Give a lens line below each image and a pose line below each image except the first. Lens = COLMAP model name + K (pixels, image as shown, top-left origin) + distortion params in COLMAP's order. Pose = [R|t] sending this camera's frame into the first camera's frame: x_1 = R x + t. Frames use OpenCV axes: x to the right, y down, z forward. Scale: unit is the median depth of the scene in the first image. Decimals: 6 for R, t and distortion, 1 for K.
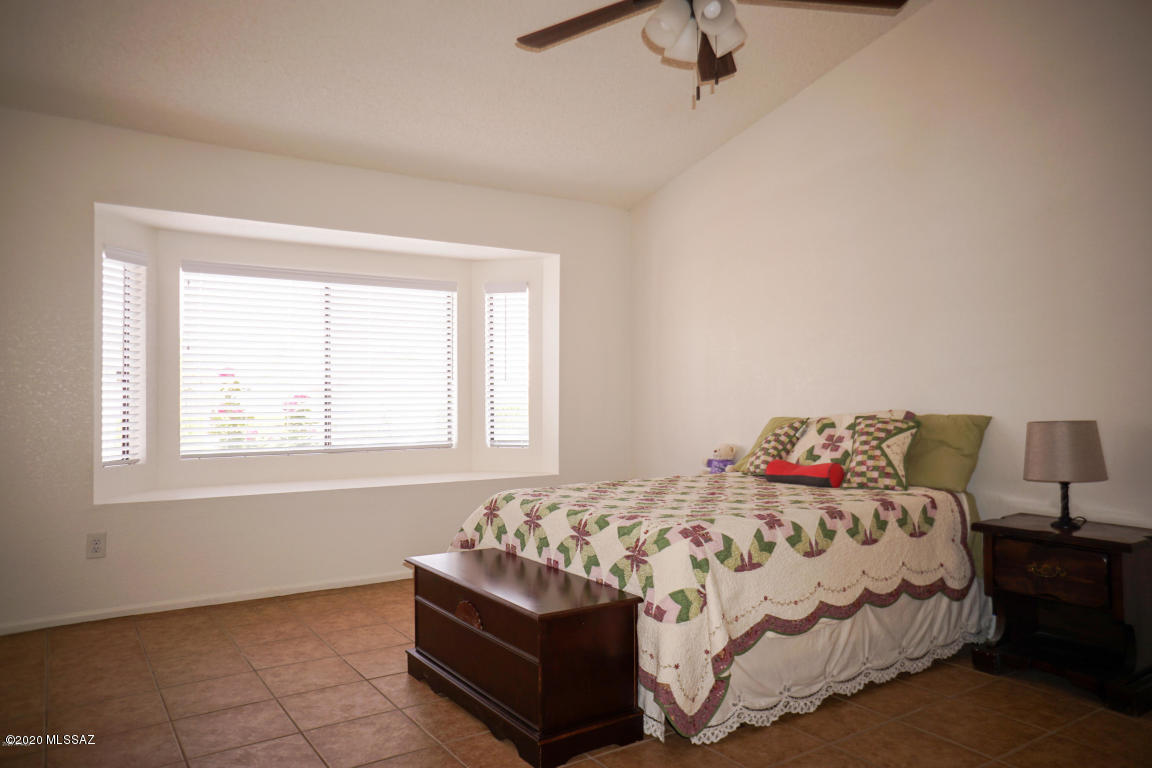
lens RADIAL K [[787.5, 0, 577.9], [0, 787.5, 376.0], [0, 0, 1]] dist [-0.058334, 0.074843]
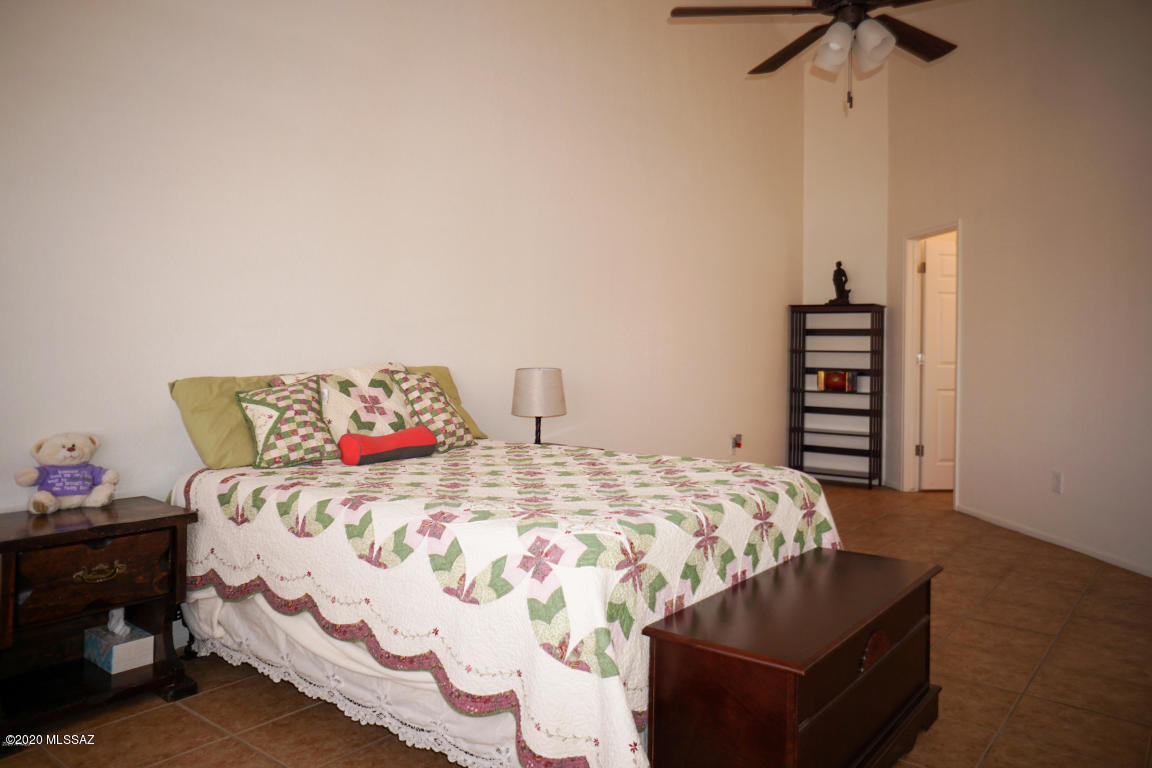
lens RADIAL K [[796.2, 0, 615.2], [0, 796.2, 349.7], [0, 0, 1]] dist [-0.065493, 0.070041]
pose [[-0.311143, 0.002481, 0.950360, -0.574913], [-0.033837, 0.999334, -0.013687, 0.034376], [-0.949761, -0.036416, -0.310851, 1.114492]]
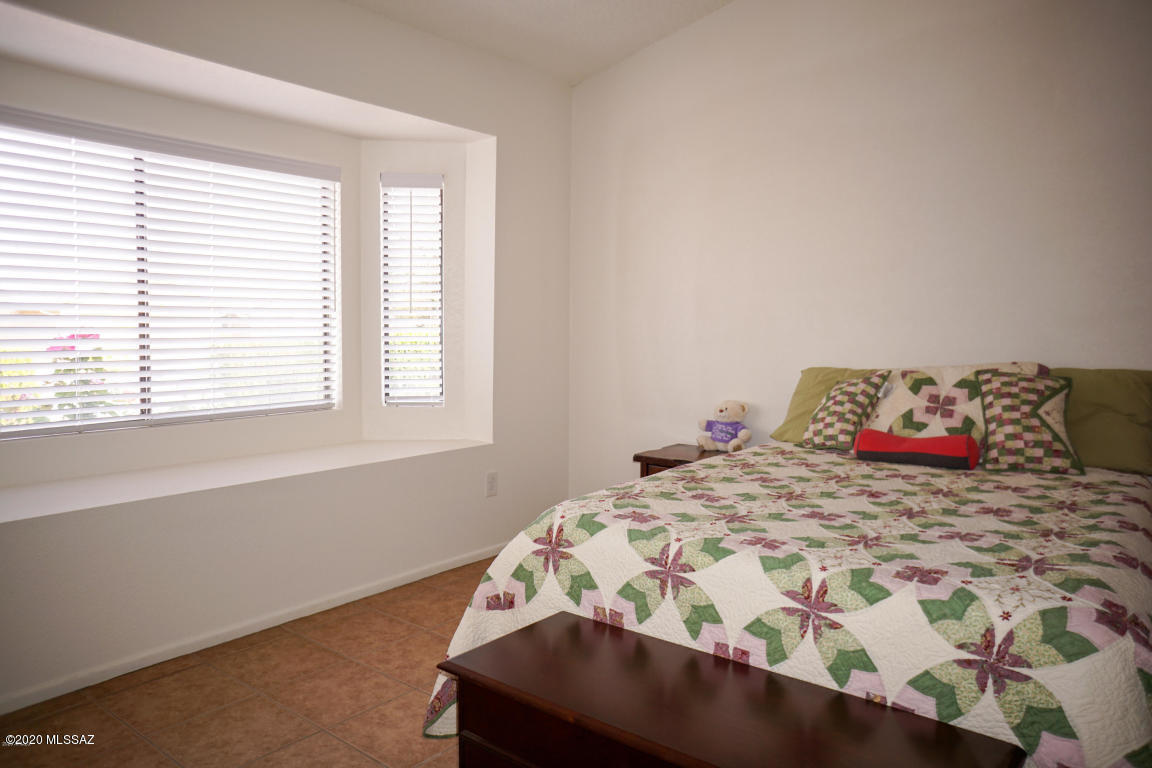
lens RADIAL K [[787.5, 0, 577.9], [0, 787.5, 376.0], [0, 0, 1]] dist [-0.058334, 0.074843]
pose [[0.955251, -0.010682, 0.295603, -0.245890], [-0.015565, 0.996148, 0.086298, -0.001878], [-0.295386, -0.087037, 0.951405, 0.434386]]
